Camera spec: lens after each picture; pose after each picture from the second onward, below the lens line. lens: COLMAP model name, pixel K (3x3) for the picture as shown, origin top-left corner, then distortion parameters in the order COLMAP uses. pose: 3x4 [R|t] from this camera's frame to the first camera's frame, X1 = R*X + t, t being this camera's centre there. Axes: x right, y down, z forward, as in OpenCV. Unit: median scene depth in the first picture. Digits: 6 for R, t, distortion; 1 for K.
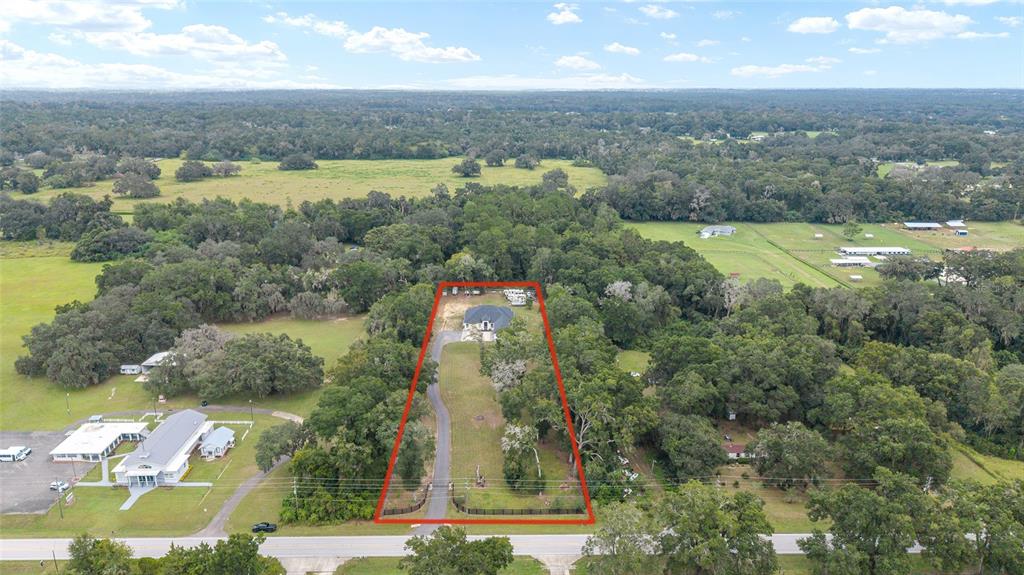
lens RADIAL K [[682.6, 0, 512.0], [0, 682.6, 287.5], [0, 0, 1]] dist [0.053410, -0.071255]
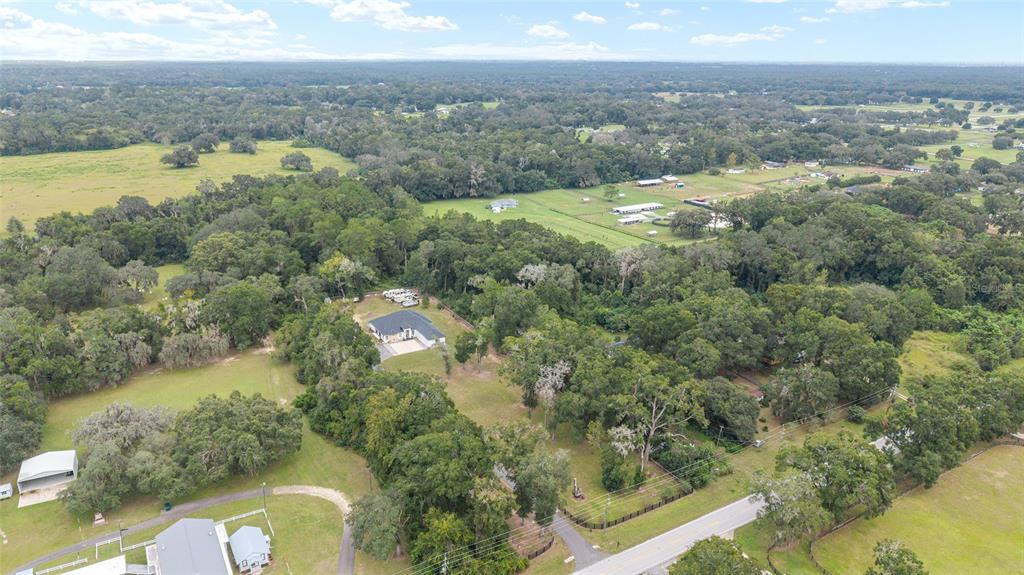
lens RADIAL K [[682.6, 0, 512.0], [0, 682.6, 287.5], [0, 0, 1]] dist [0.053410, -0.071255]
pose [[0.872025, -0.155227, 0.464196, -0.182768], [0.137630, 0.987878, 0.071798, -0.028238], [-0.469714, 0.001278, 0.882818, 0.071877]]
